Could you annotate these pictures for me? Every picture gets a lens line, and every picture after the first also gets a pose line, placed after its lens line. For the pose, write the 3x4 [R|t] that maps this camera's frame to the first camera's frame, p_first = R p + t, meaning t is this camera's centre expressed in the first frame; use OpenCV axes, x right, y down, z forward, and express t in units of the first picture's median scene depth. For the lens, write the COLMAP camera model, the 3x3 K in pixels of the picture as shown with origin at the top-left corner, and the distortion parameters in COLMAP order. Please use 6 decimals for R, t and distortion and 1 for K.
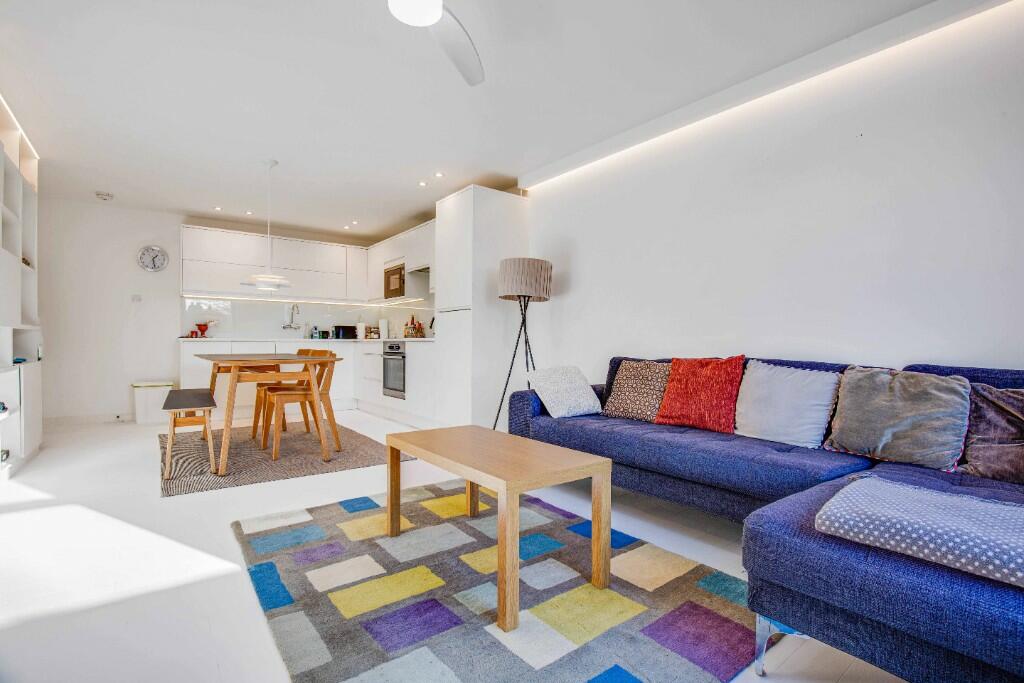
lens RADIAL K [[468.0, 0, 512.0], [0, 468.0, 341.5], [0, 0, 1]] dist [-0.016914, 0.000662]
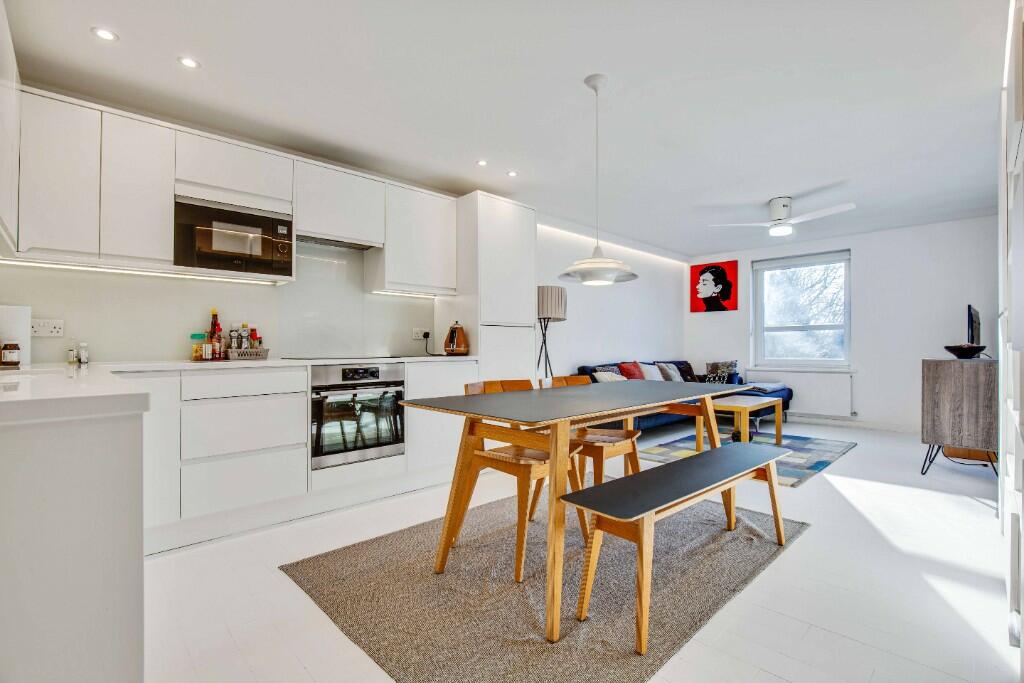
lens RADIAL K [[468.0, 0, 524.3], [0, 468.0, 347.9], [0, 0, 1]] dist [-0.026625, 0.000466]
pose [[-0.117895, -0.003846, 0.993019, -1.146385], [-0.002344, 0.999991, 0.003595, -0.027223], [-0.993023, -0.001903, -0.117902, 1.191680]]
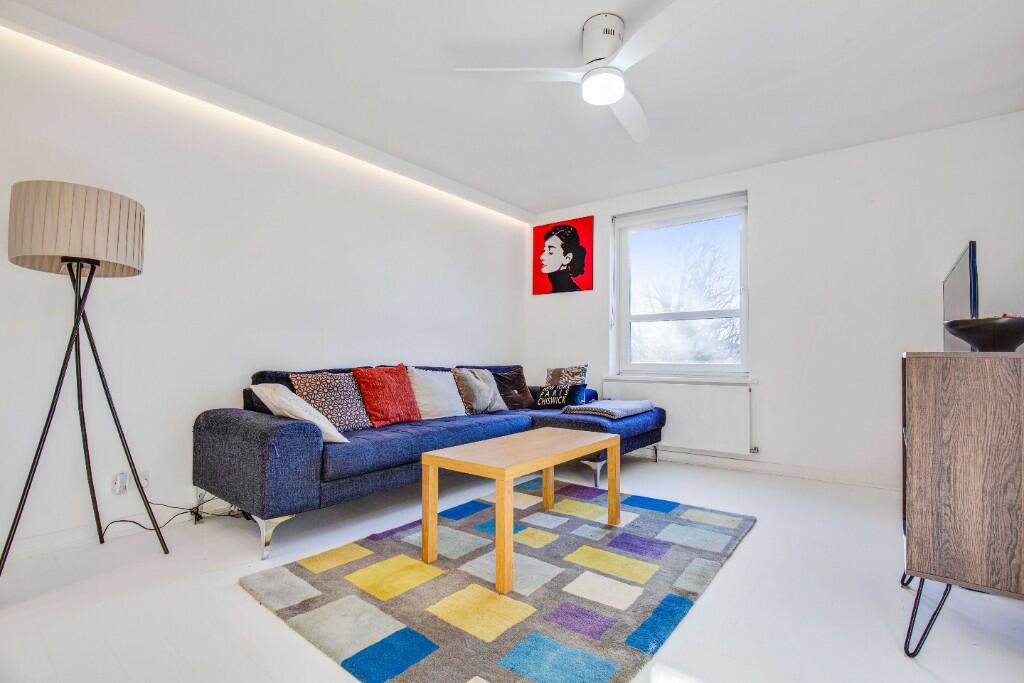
lens RADIAL K [[468.0, 0, 524.3], [0, 468.0, 347.9], [0, 0, 1]] dist [-0.026625, 0.000466]
pose [[-0.262838, 0.014699, 0.964728, -0.587318], [-0.008194, 0.999814, -0.017466, 0.002785], [-0.964805, -0.012496, -0.262669, 0.662769]]
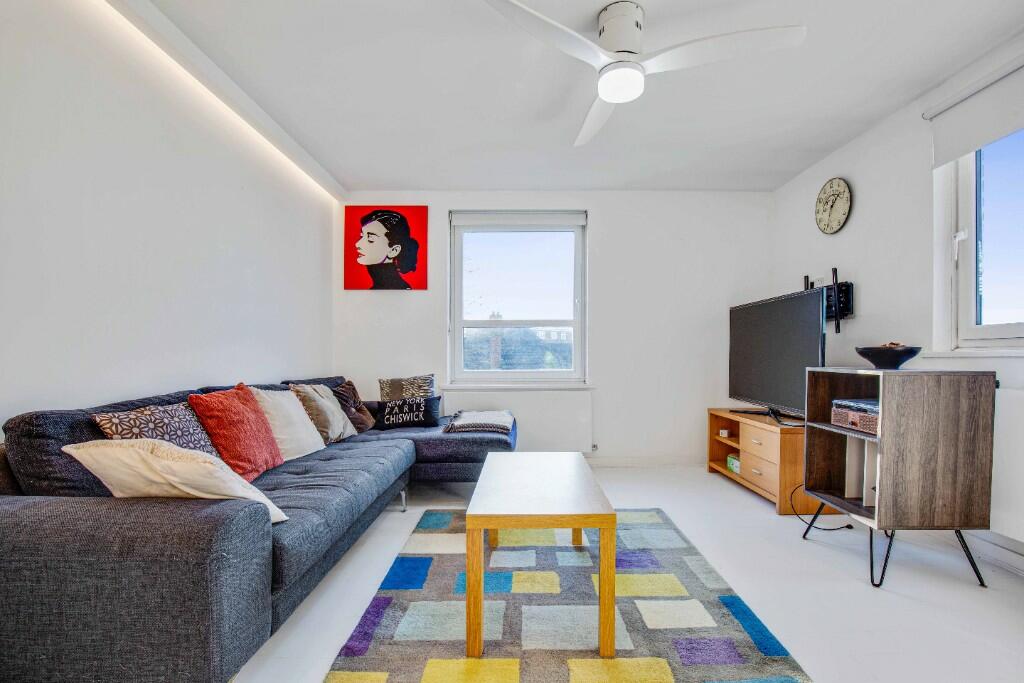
lens RADIAL K [[474.7, 0, 519.8], [0, 474.7, 368.1], [0, 0, 1]] dist [-0.030342, 0.000032]
pose [[-0.794417, -0.018609, 0.607088, -0.318378], [-0.004628, 0.999687, 0.024588, -0.016349], [-0.607355, 0.016724, -0.794254, 0.911612]]
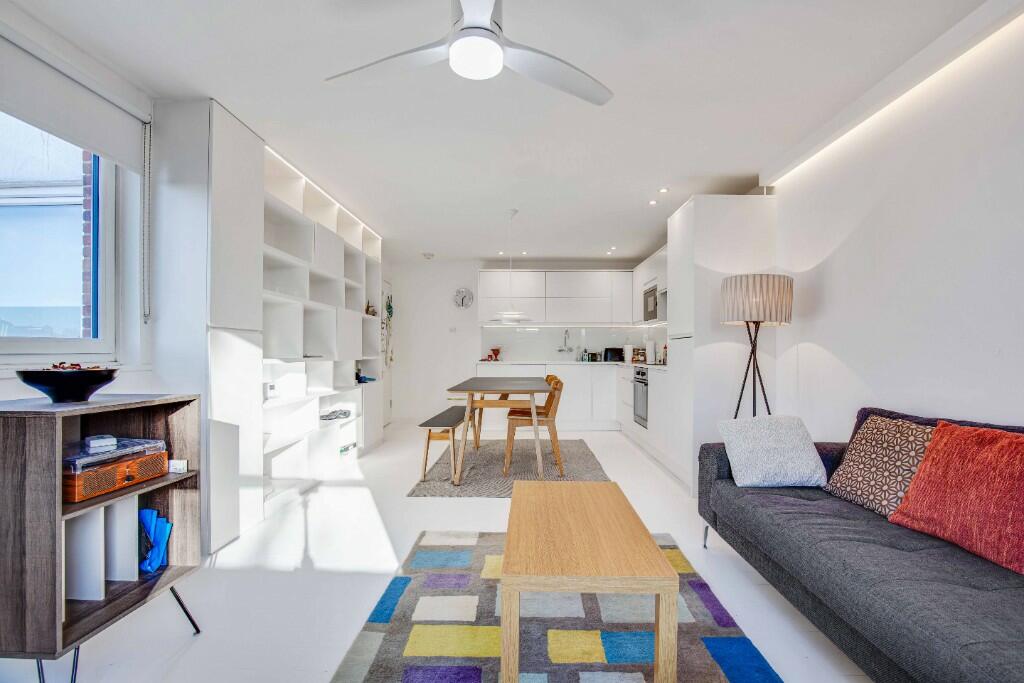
lens RADIAL K [[468.0, 0, 524.3], [0, 468.0, 347.9], [0, 0, 1]] dist [-0.026625, 0.000466]
pose [[0.787915, -0.006607, -0.615748, 0.208284], [0.001947, 0.999964, -0.008238, -0.044622], [0.615781, 0.005292, 0.787900, 0.122473]]
